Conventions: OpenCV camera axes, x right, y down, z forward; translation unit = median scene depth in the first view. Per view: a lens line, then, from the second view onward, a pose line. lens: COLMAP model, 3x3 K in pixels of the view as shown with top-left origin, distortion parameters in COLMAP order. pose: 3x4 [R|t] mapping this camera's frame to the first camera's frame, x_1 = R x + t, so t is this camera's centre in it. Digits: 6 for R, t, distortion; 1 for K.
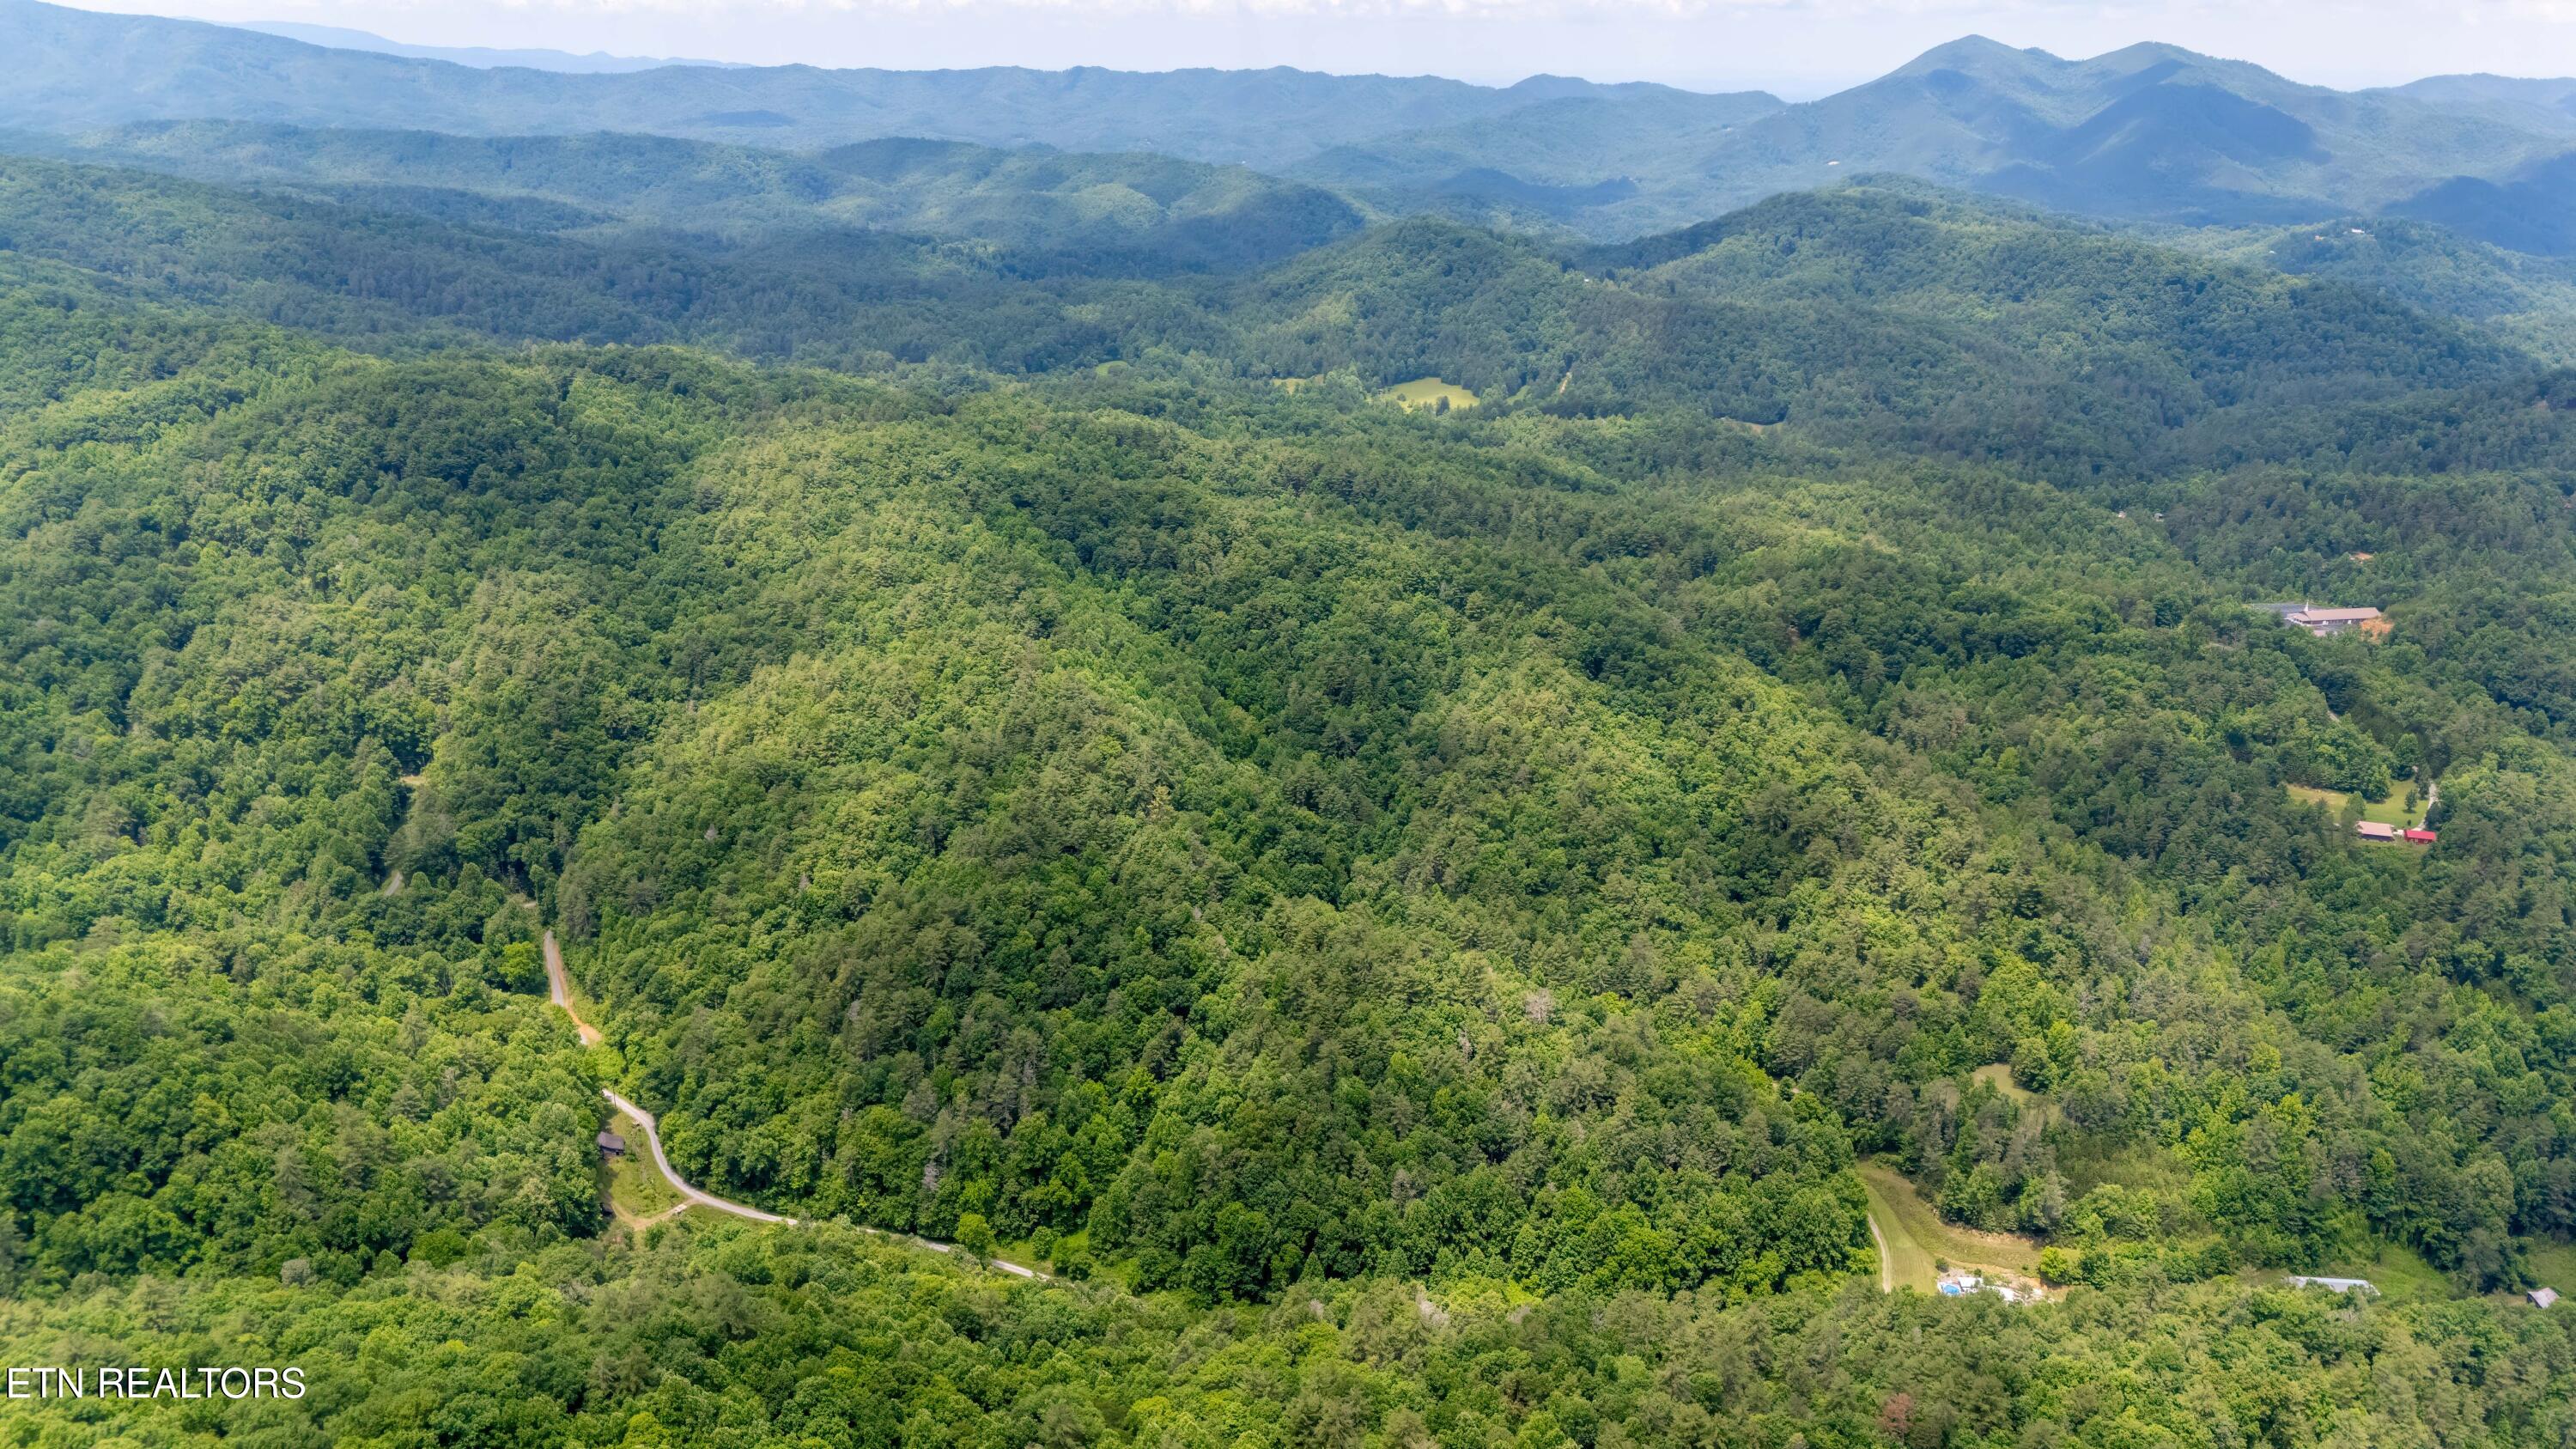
lens RADIAL K [[1909.9, 0, 1279.4], [0, 1909.9, 714.0], [0, 0, 1]] dist [0.063699, -0.058289]
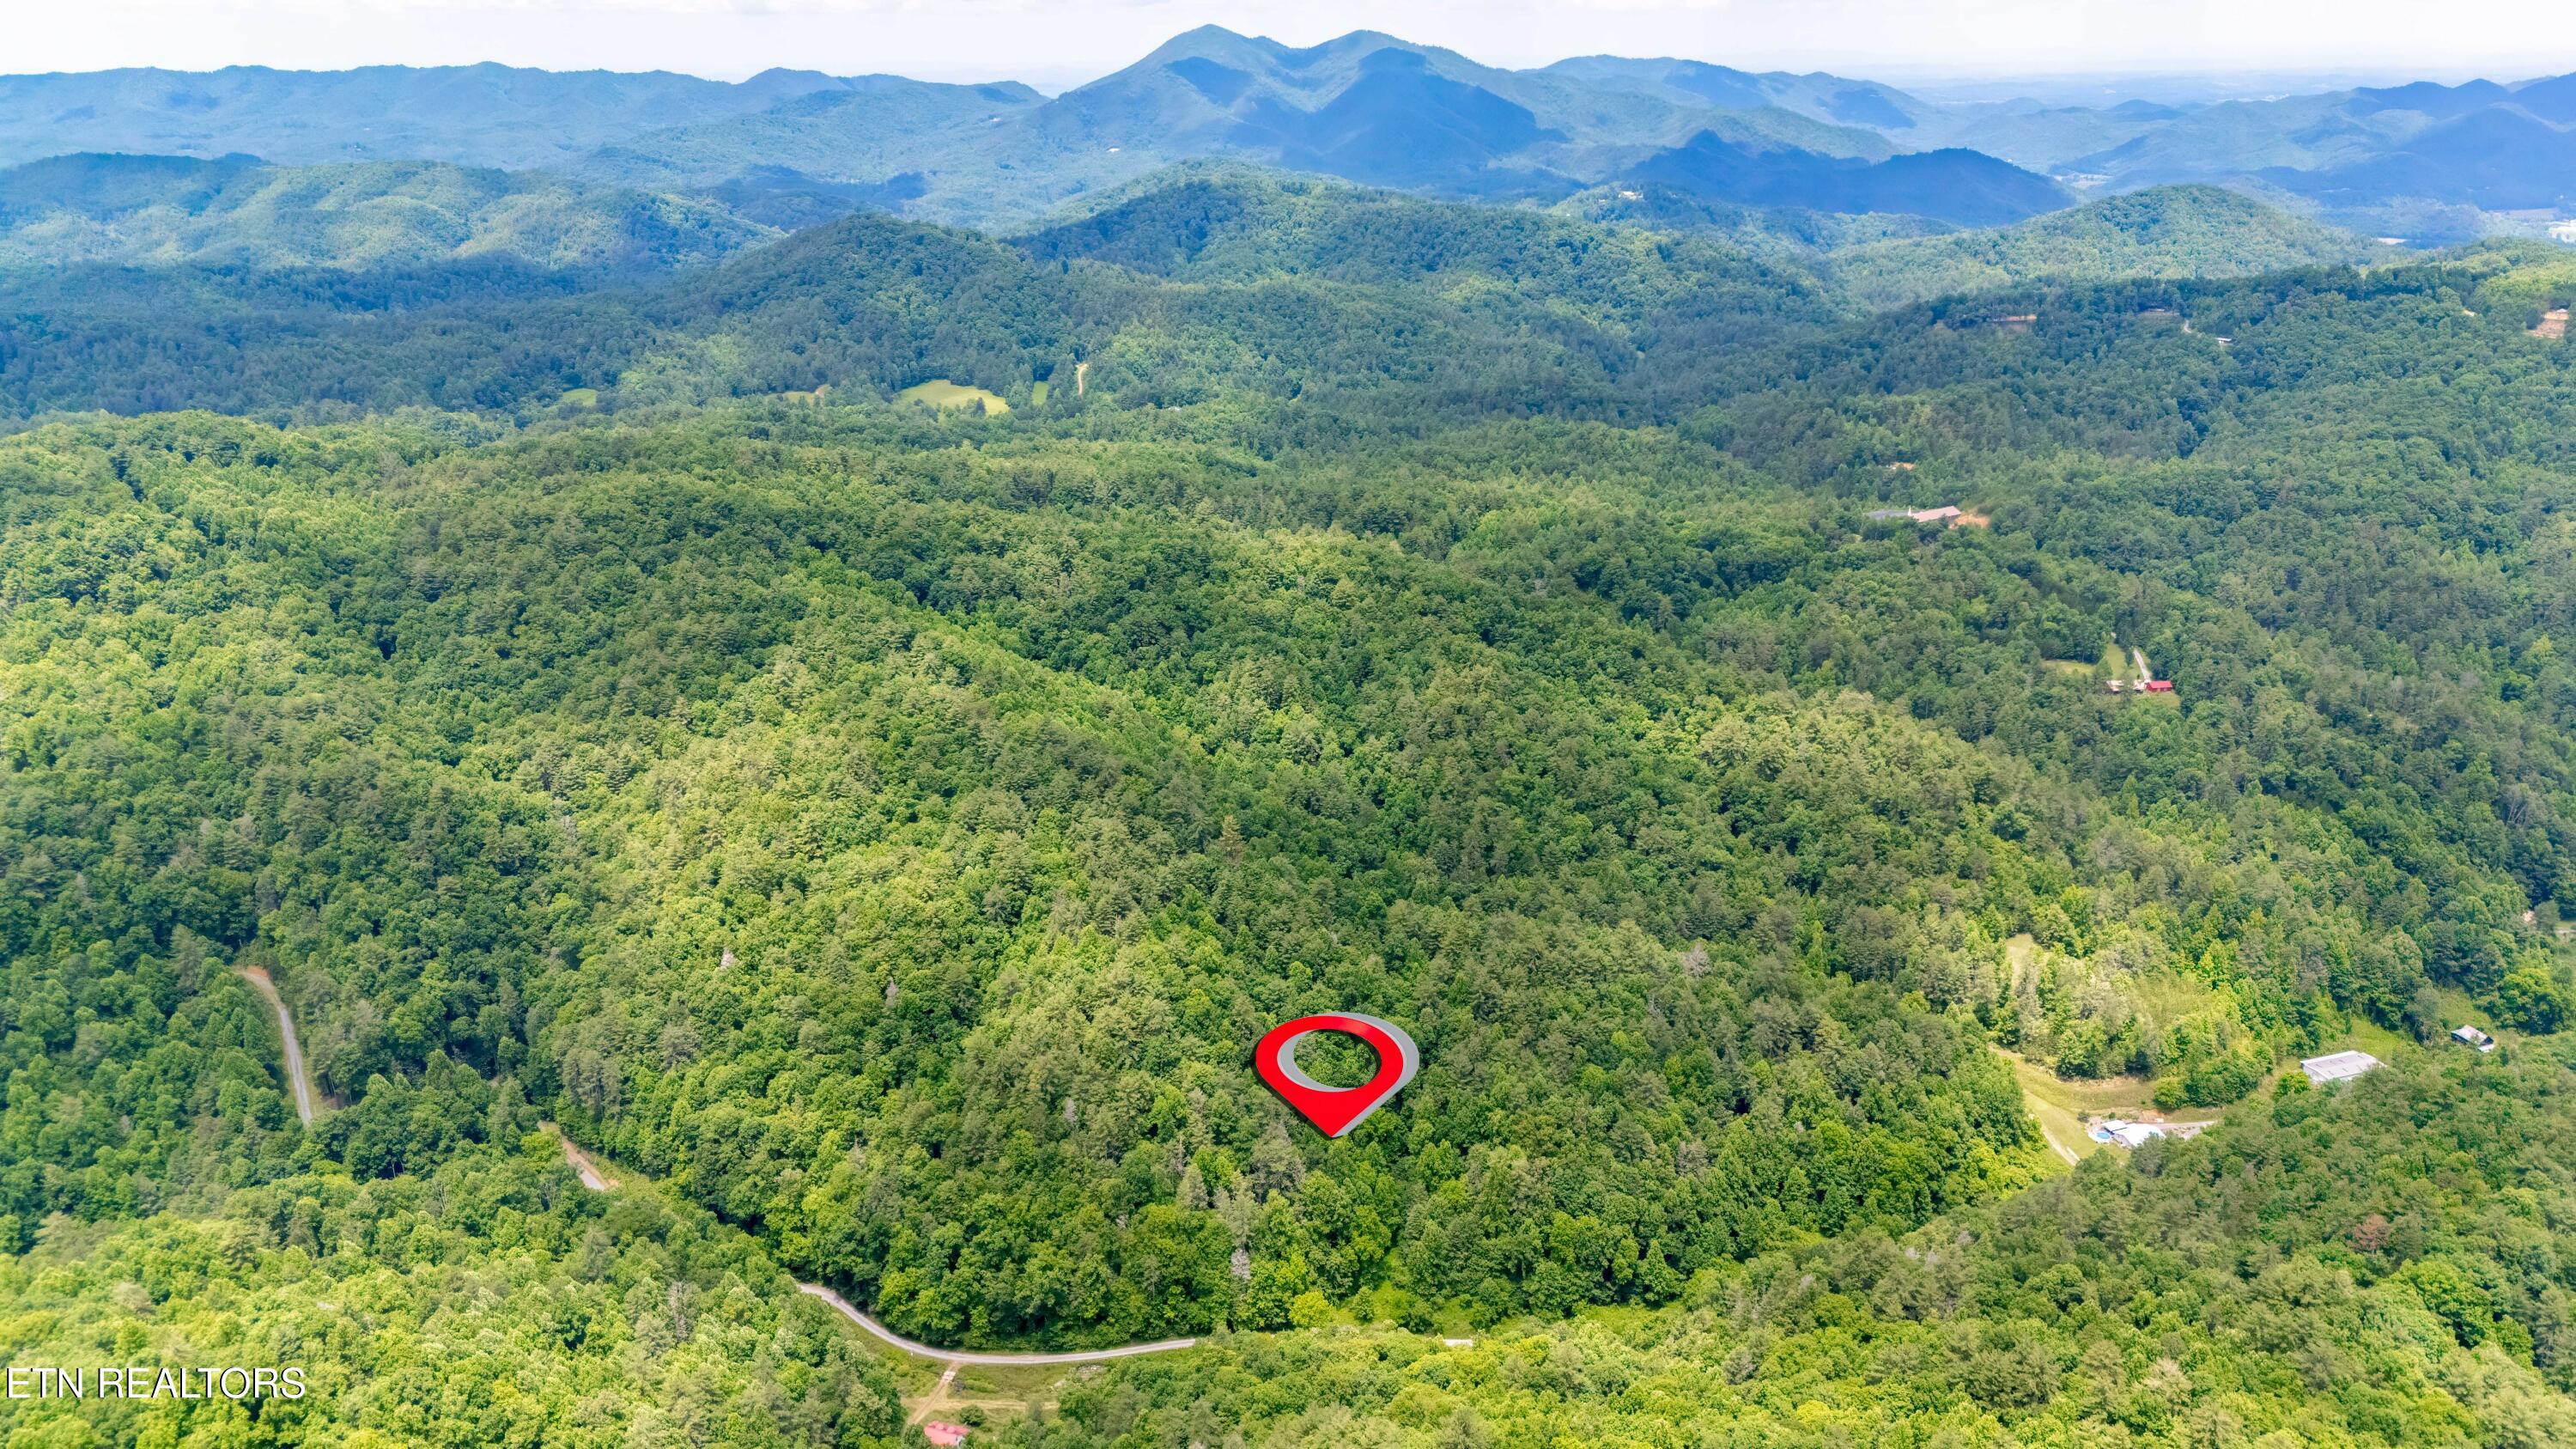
lens RADIAL K [[1909.9, 0, 1286.2], [0, 1909.9, 733.0], [0, 0, 1]] dist [0.063699, -0.058289]
pose [[0.918049, -0.149378, 0.367251, -0.332045], [0.144846, 0.988644, 0.040042, -0.032456], [-0.369061, 0.016435, 0.929260, 0.096036]]
